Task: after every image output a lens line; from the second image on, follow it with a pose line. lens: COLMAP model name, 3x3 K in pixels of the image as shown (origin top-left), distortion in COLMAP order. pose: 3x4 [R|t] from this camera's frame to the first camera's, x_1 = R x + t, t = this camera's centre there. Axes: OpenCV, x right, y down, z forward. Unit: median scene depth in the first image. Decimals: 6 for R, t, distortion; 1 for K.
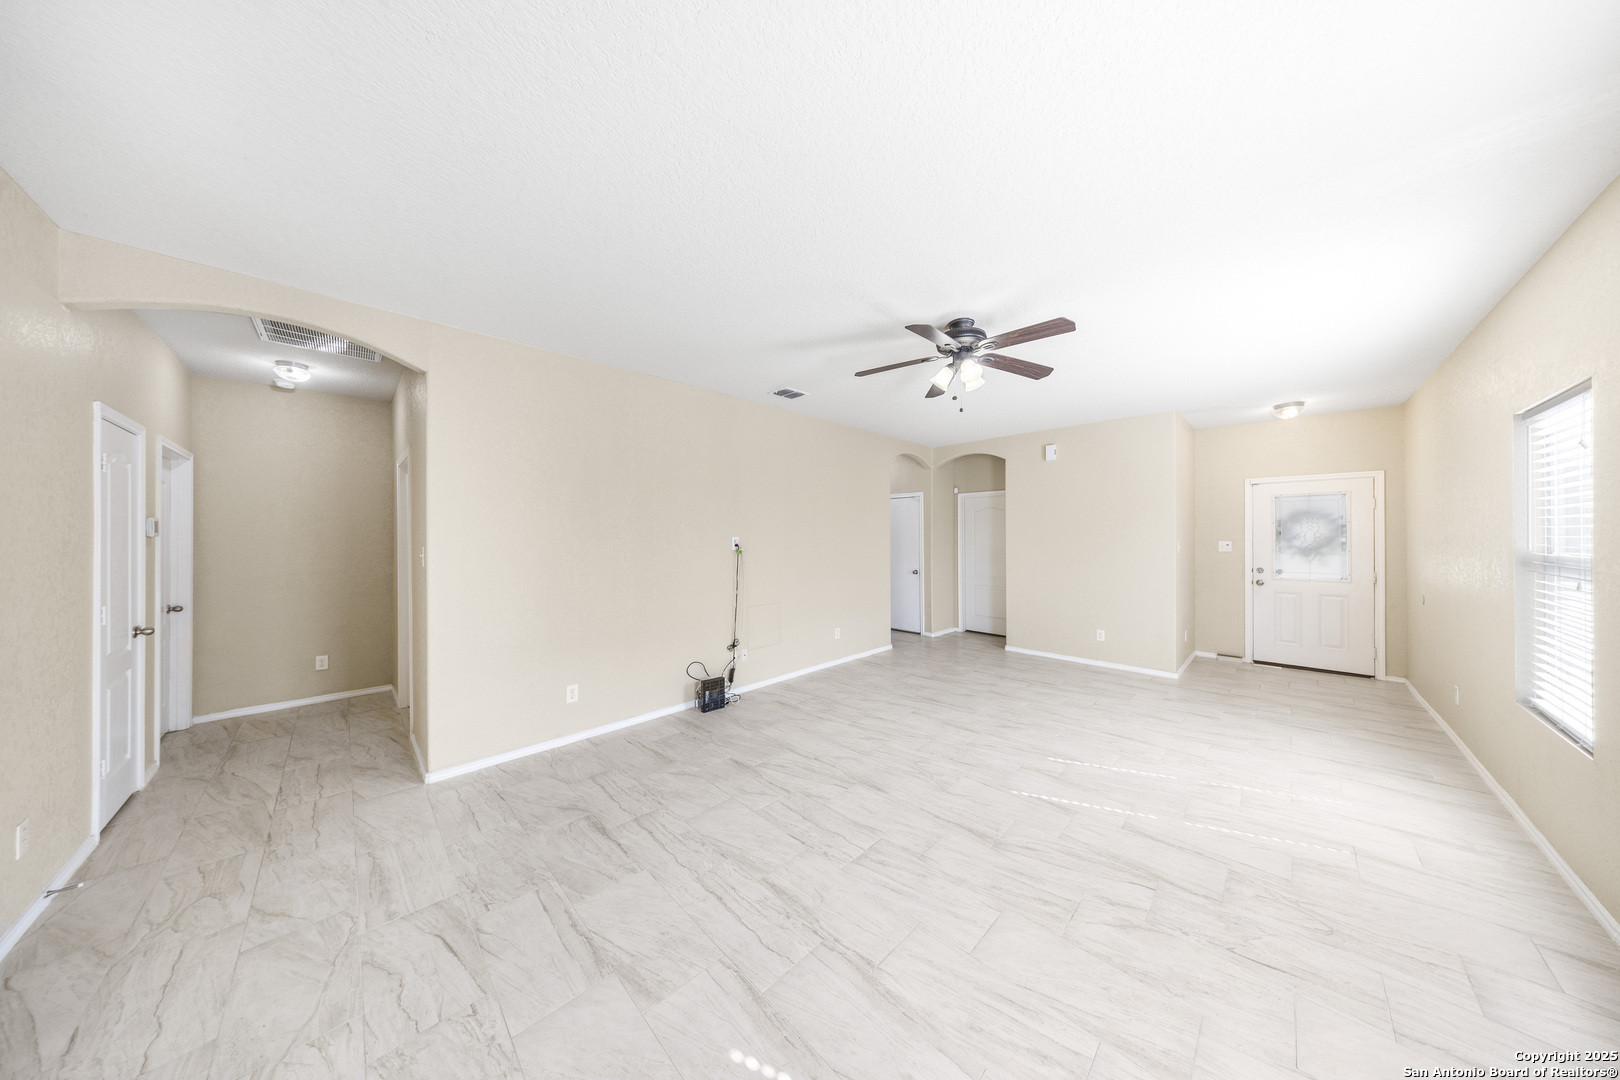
lens RADIAL K [[476.7, 0, 823.4], [0, 476.7, 530.3], [0, 0, 1]] dist [-0.005744, 0.000734]
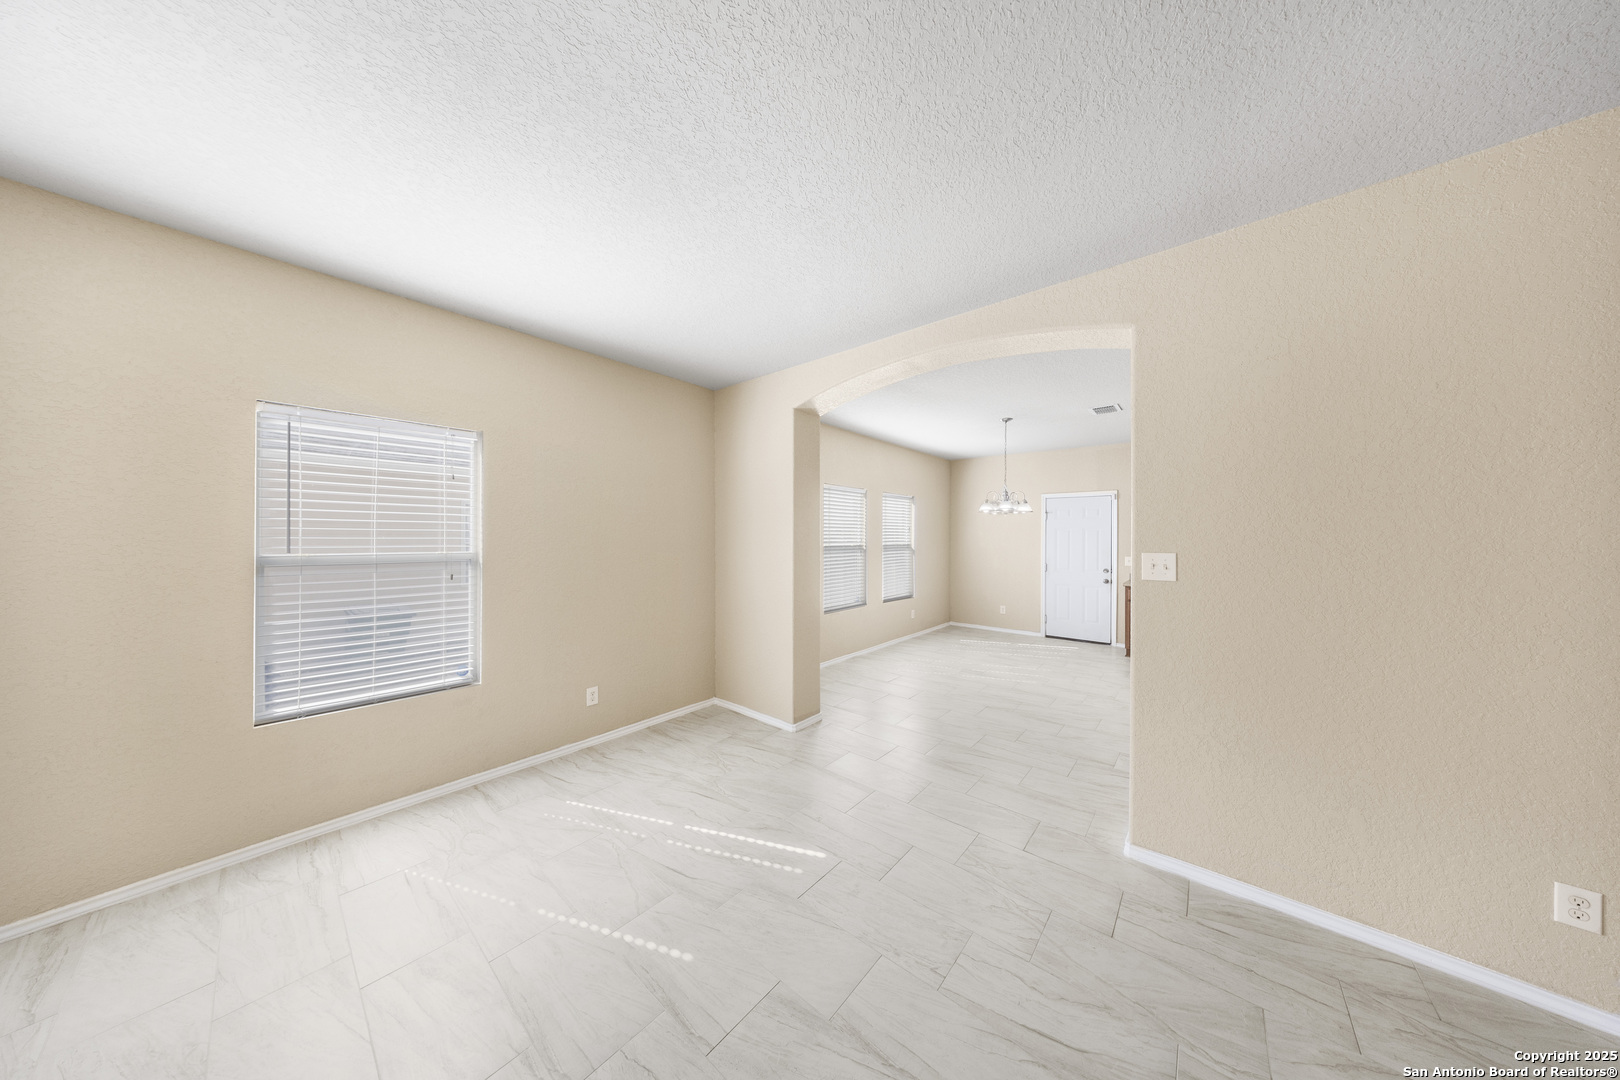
lens RADIAL K [[476.7, 0, 817.0], [0, 476.7, 533.3], [0, 0, 1]] dist [-0.005744, 0.000734]
pose [[-0.997010, 0.002672, -0.077225, -0.144518], [0.003879, 0.999873, -0.015484, 0.007871], [0.077174, -0.015737, -0.996893, 0.786817]]
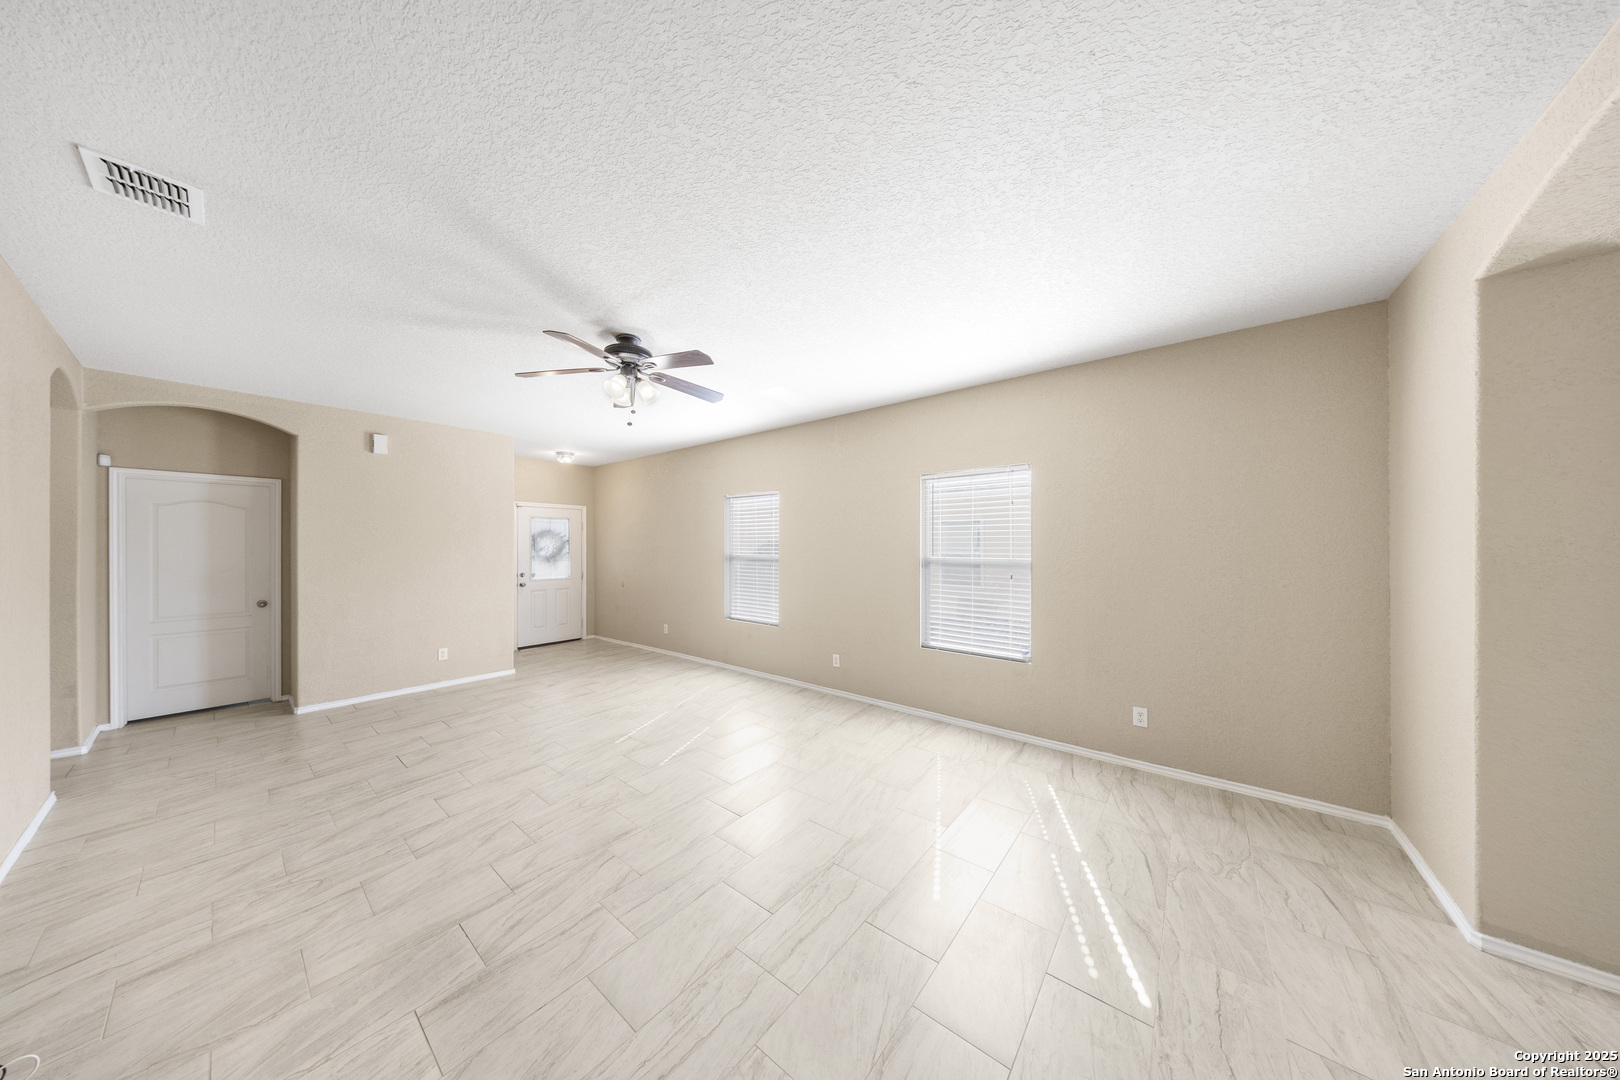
lens RADIAL K [[476.7, 0, 793.7], [0, 476.7, 545.3], [0, 0, 1]] dist [-0.005744, 0.000734]
pose [[-0.082556, 0.003363, 0.996581, -0.566514], [-0.009980, 0.999941, -0.004201, 0.005030], [-0.996536, -0.010293, -0.082517, 0.545495]]
